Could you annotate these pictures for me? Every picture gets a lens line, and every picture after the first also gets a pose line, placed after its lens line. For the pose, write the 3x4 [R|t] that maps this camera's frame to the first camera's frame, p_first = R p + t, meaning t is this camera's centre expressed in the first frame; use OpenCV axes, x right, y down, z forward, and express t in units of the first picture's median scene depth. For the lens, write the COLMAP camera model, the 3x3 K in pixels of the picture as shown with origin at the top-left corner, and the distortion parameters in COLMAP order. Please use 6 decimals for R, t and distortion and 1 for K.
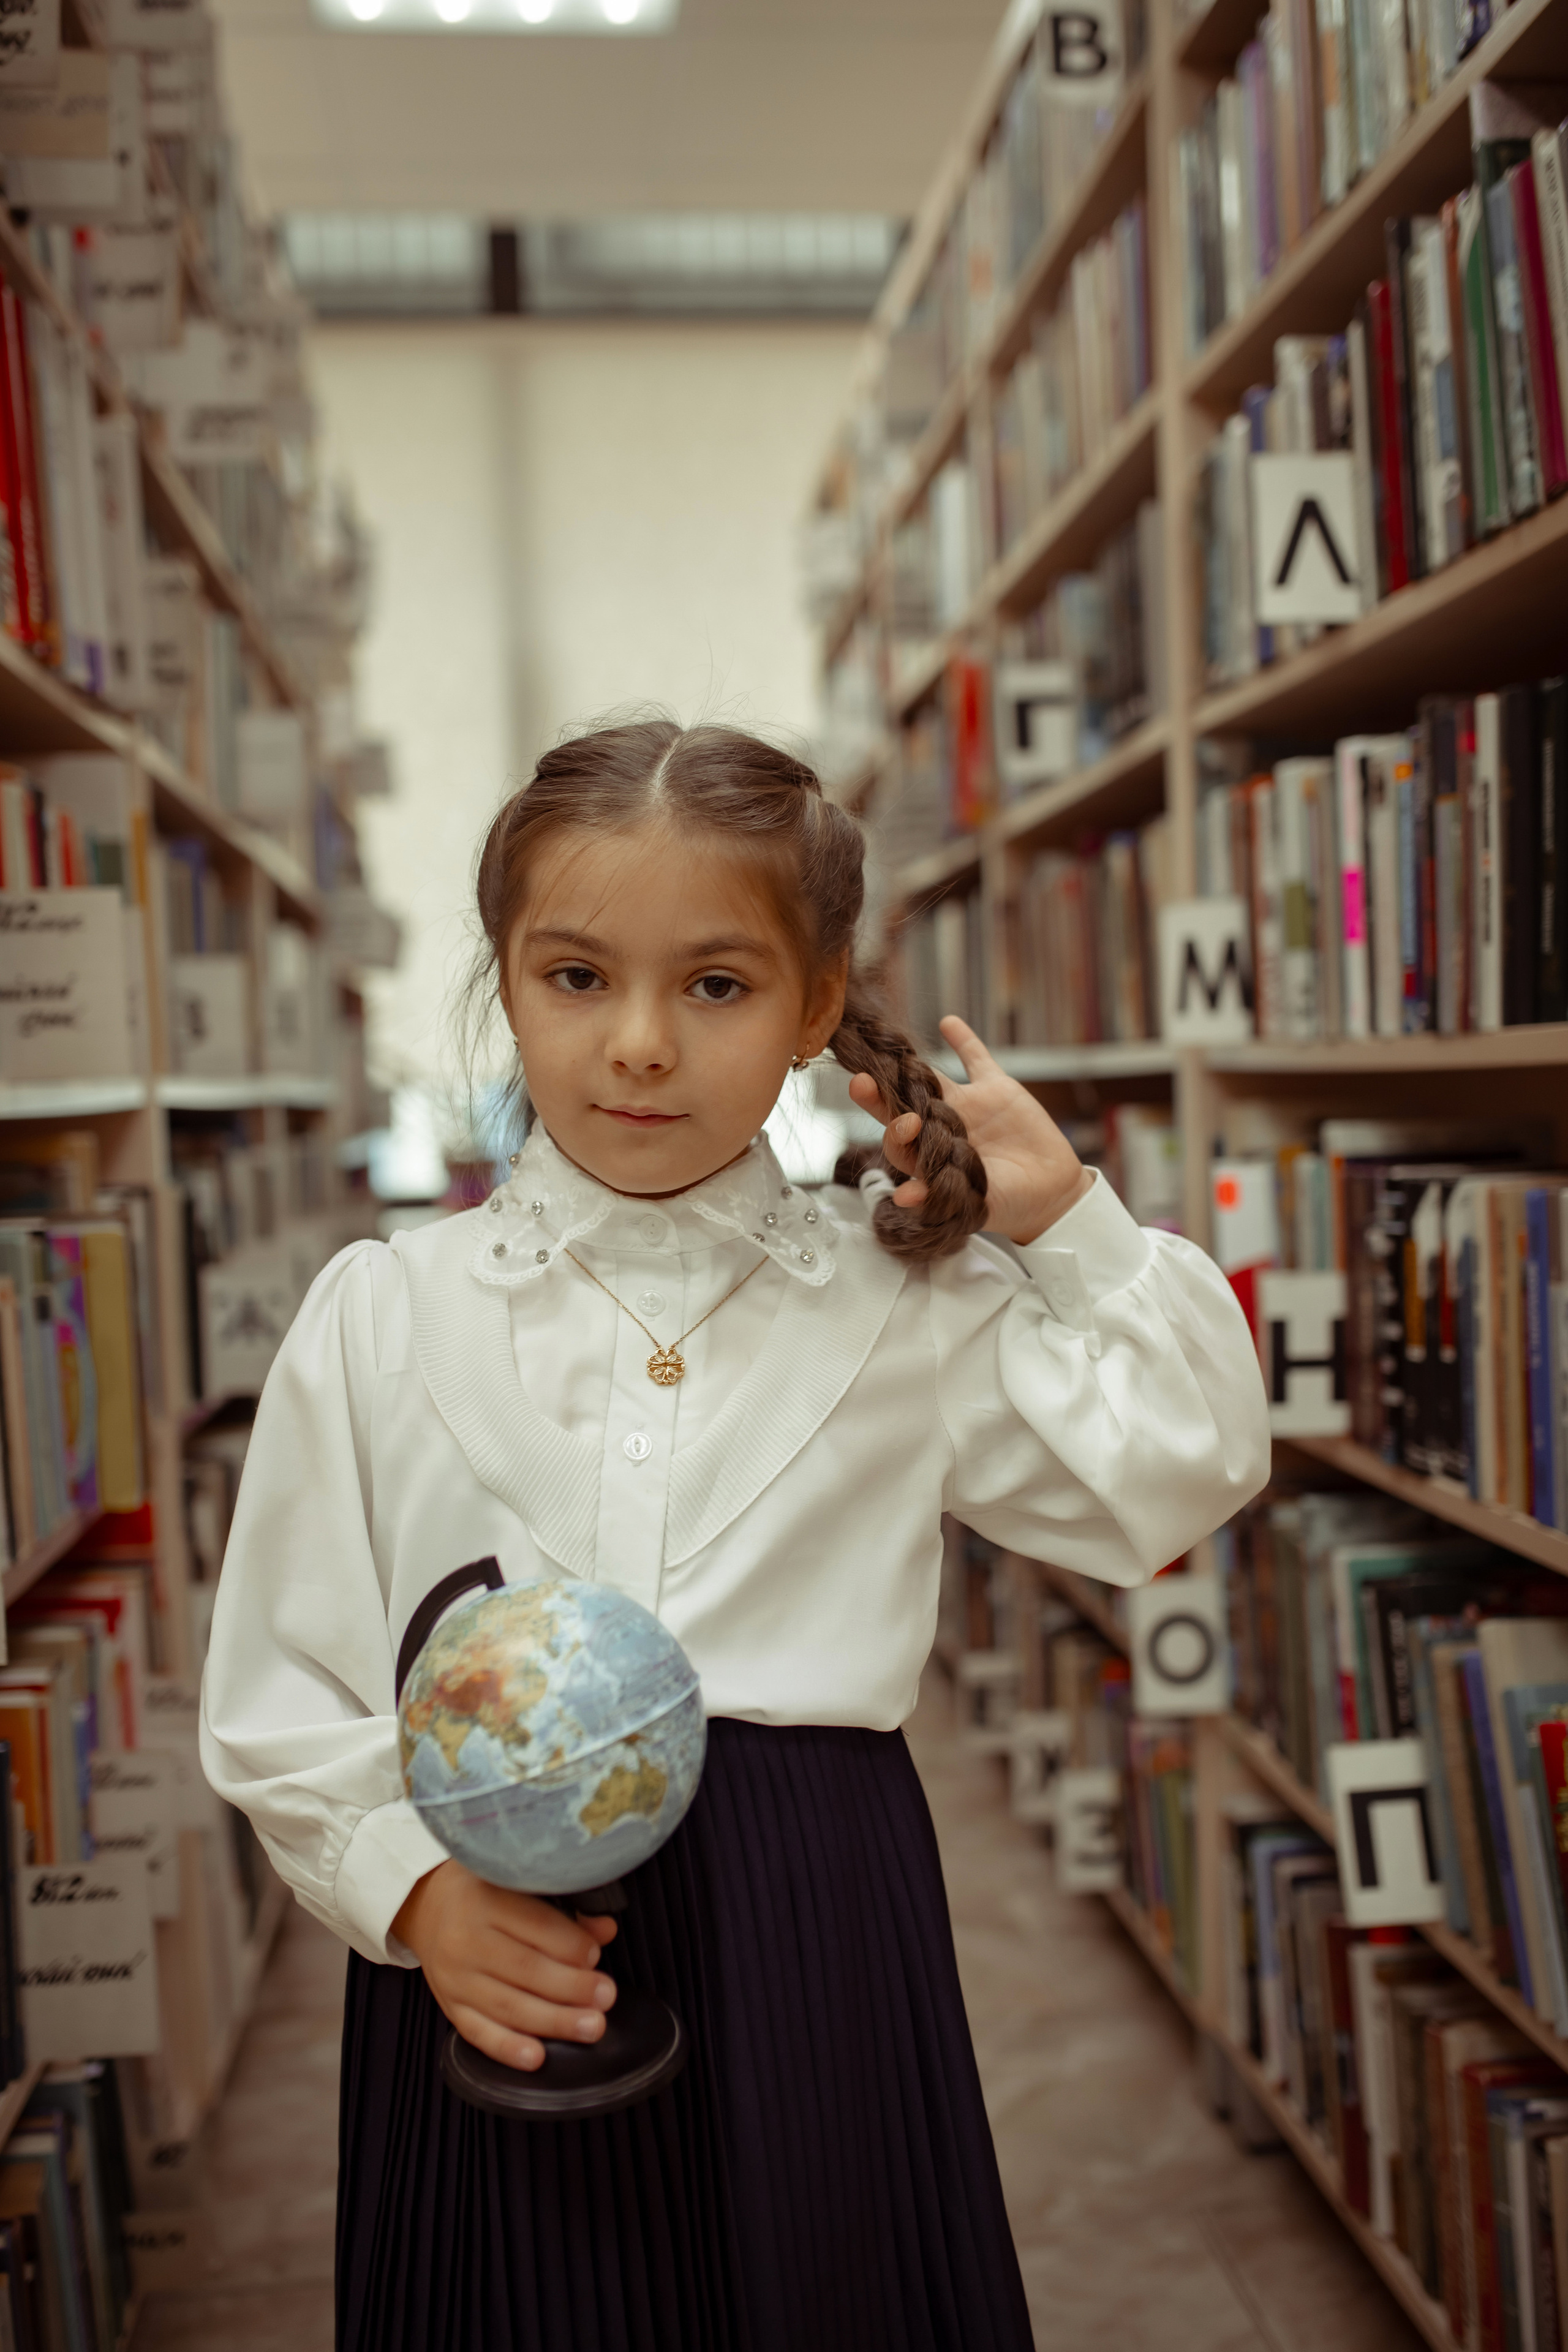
lens RADIAL K [[2346.3, 0, 784.0], [0, 2346.3, 1176.0], [0, 0, 1]] dist [-0.070429, 0.104859]
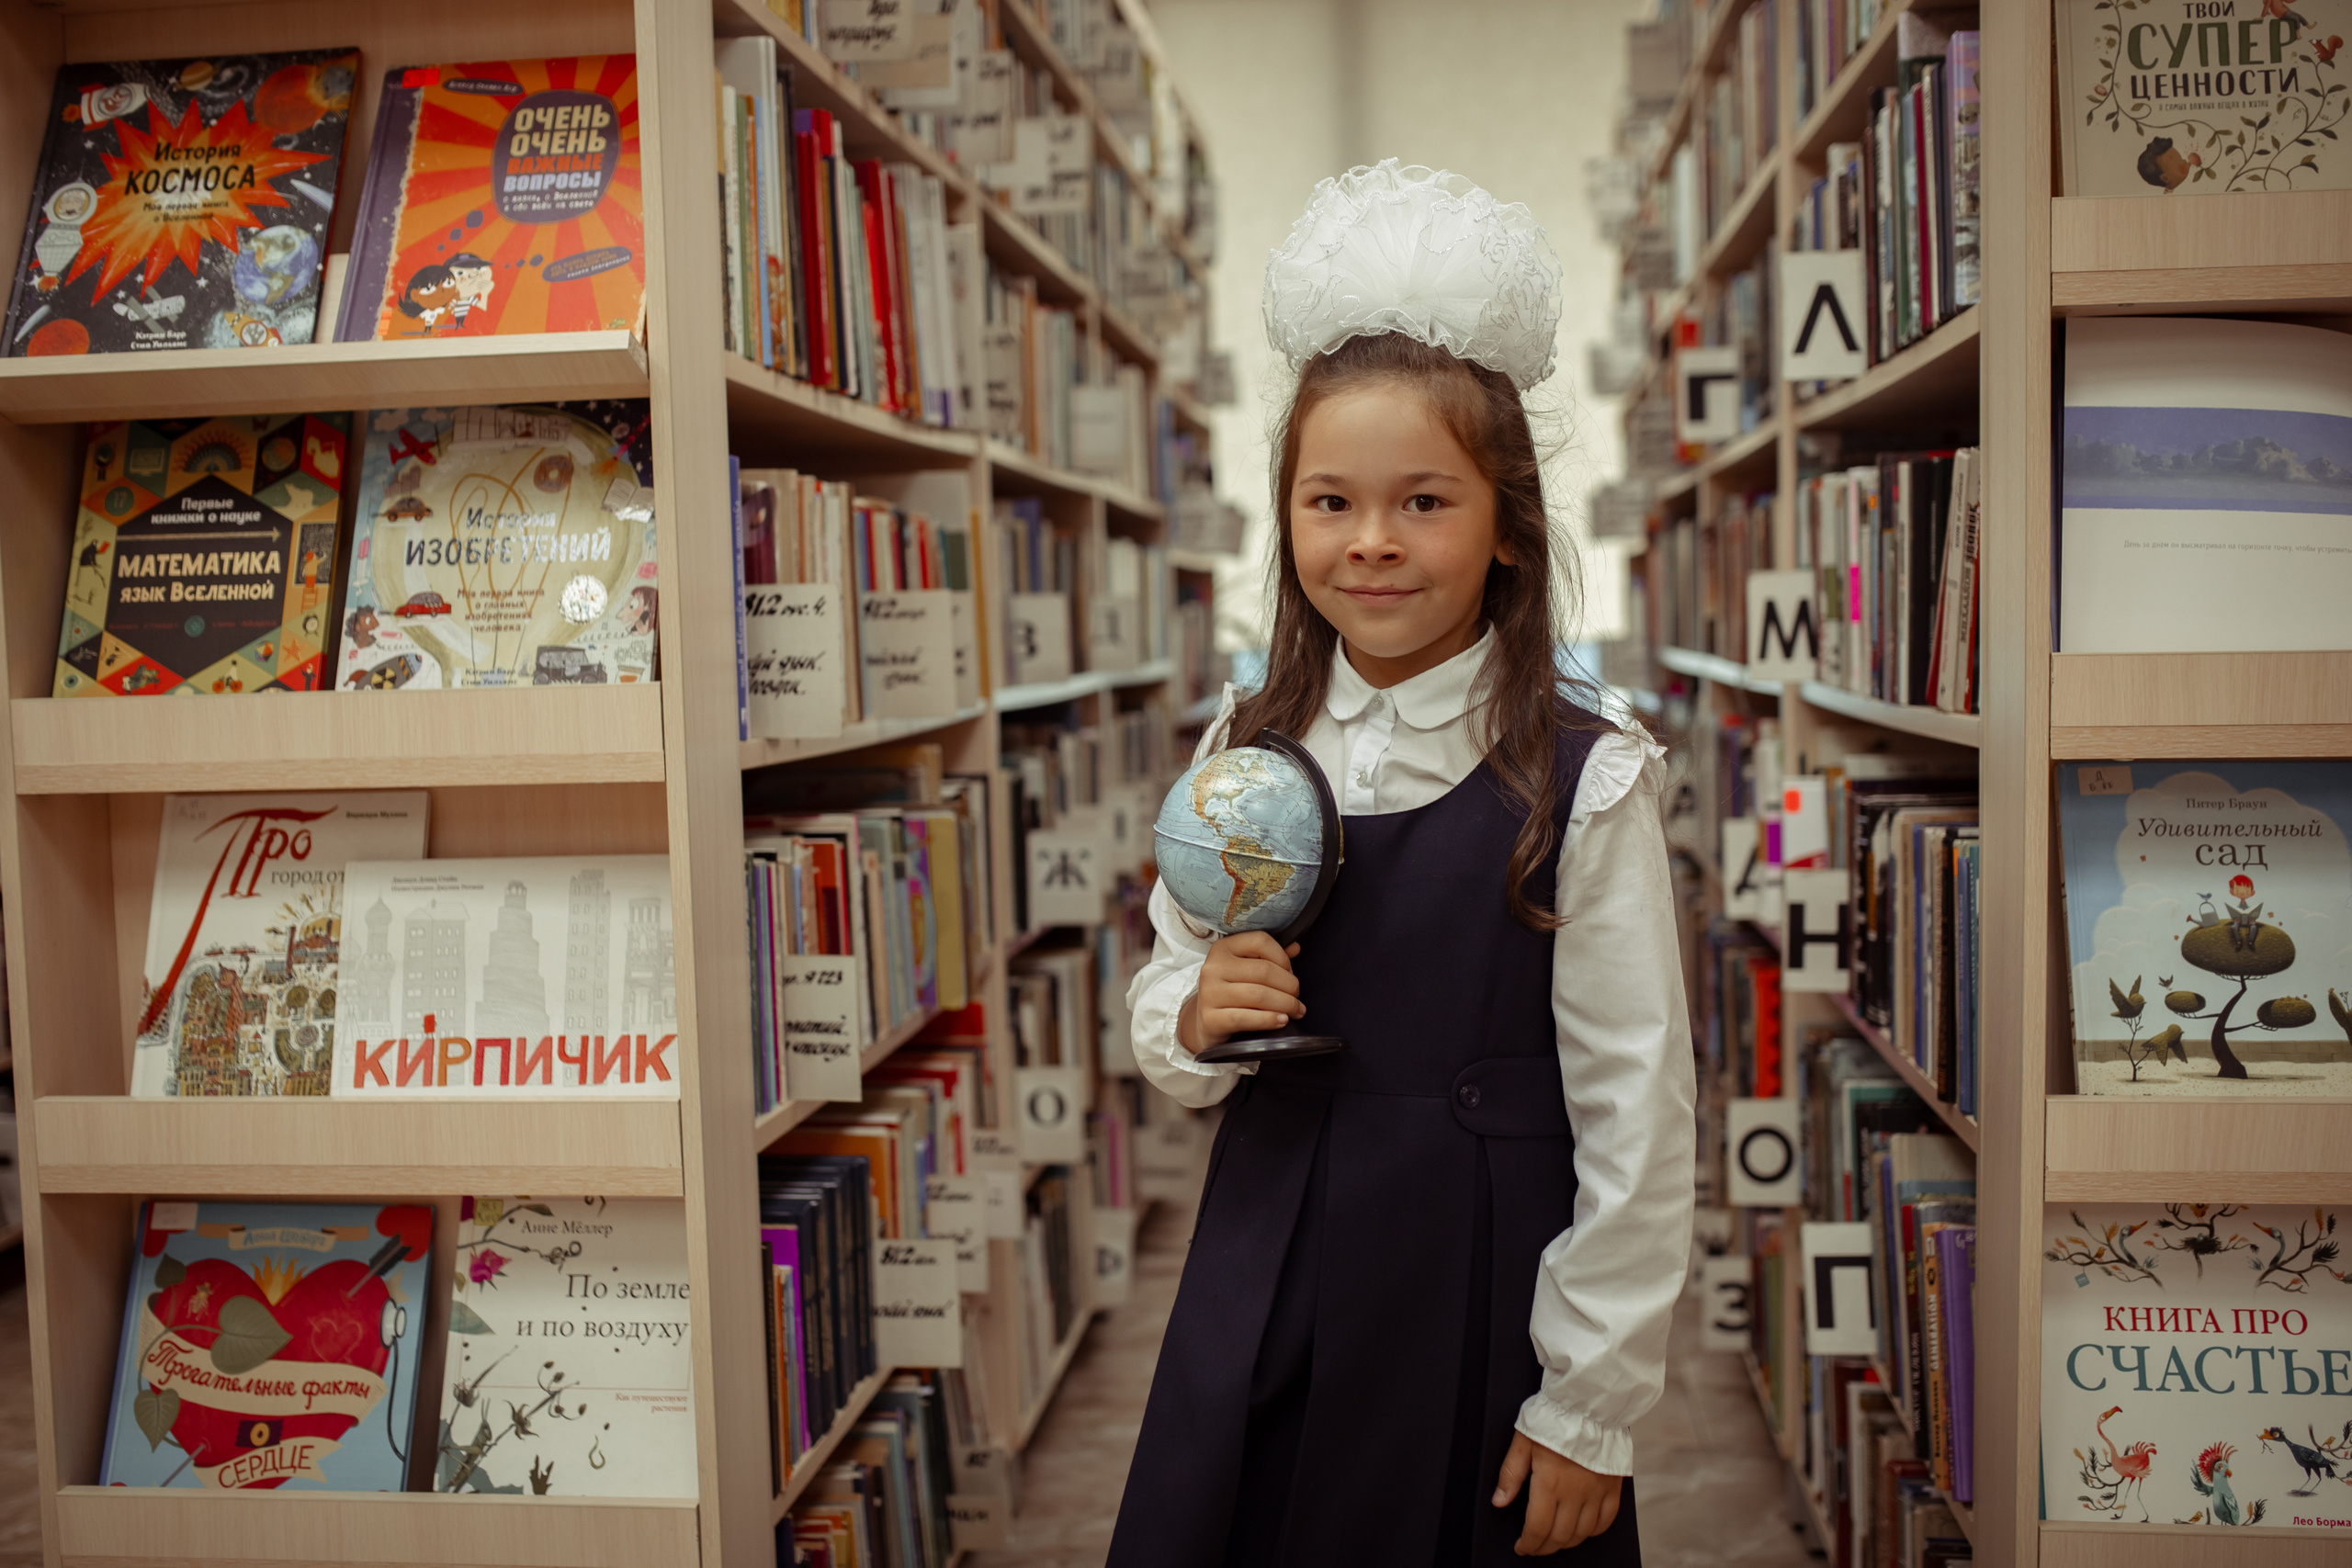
lens RADIAL K [[2346.1, 0, 1176.0], [0, 2346.1, 784.0], [0, 0, 1]] dist [-0.070429, 0.104859]
pose [[0.976142, 0.024877, -0.215702, 0.157136], [-0.016525, 0.999045, 0.040437, -0.055731], [0.216502, -0.035907, 0.975622, -0.371469]]
